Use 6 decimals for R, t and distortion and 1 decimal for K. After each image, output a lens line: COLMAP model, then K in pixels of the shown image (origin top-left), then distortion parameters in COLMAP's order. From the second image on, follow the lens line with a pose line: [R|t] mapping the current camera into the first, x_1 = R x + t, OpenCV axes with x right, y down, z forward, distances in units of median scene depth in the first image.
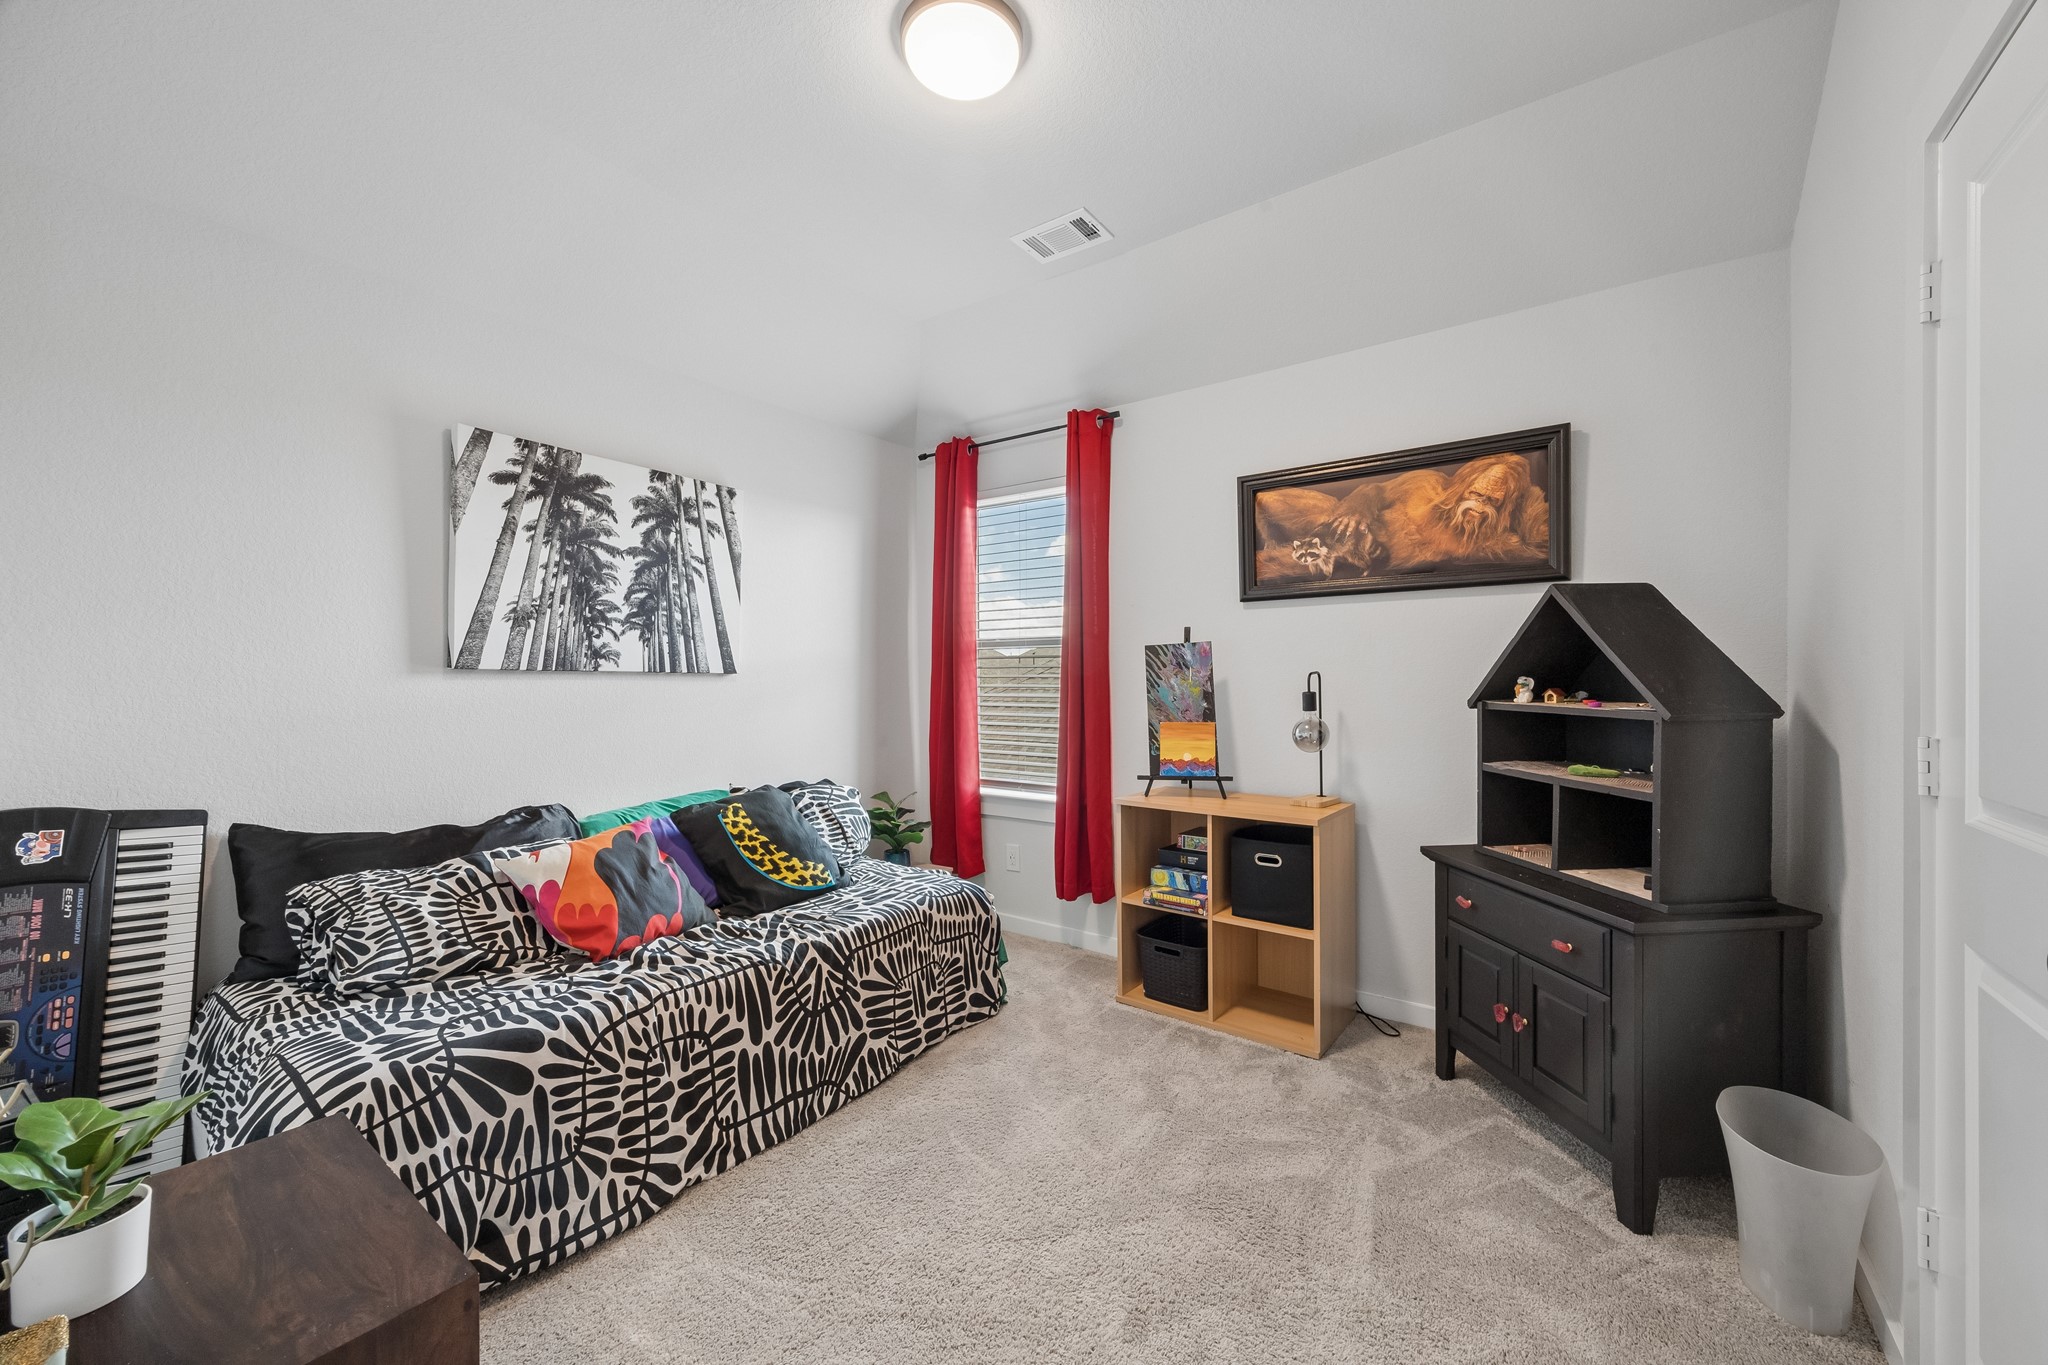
lens RADIAL K [[785.2, 0, 1024.0], [0, 785.2, 682.5], [0, 0, 1]] dist [0.000300, 0.000187]
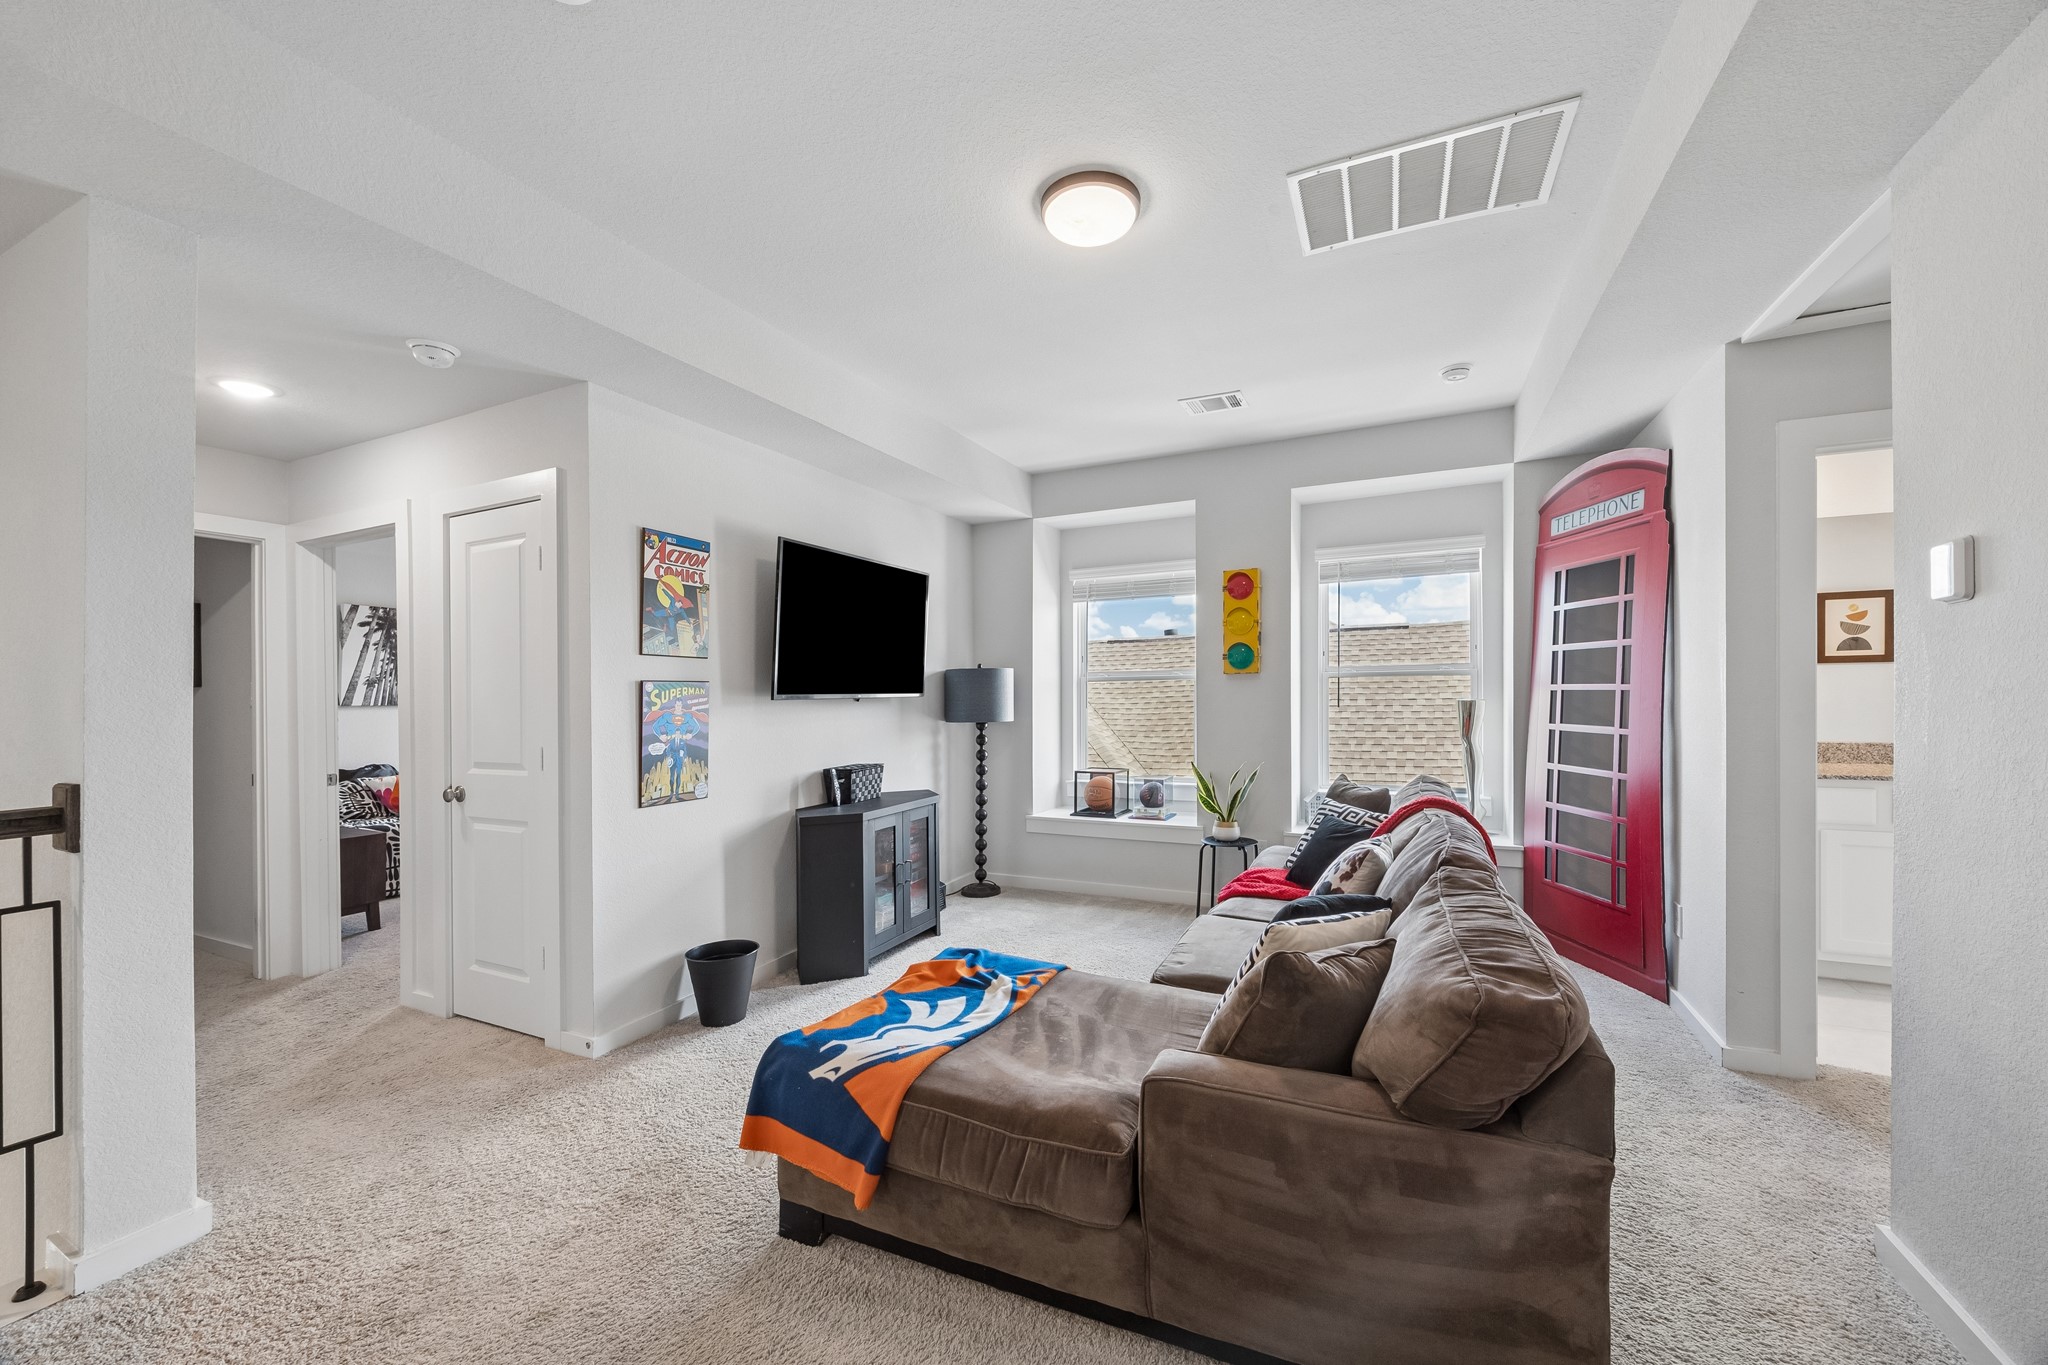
lens RADIAL K [[785.2, 0, 1024.0], [0, 785.2, 682.5], [0, 0, 1]] dist [0.000300, 0.000187]
pose [[0.983244, 0.002009, 0.182282, 0.862073], [0.000945, 0.999870, -0.016119, -0.046549], [-0.182291, 0.016022, 0.983114, -1.688679]]
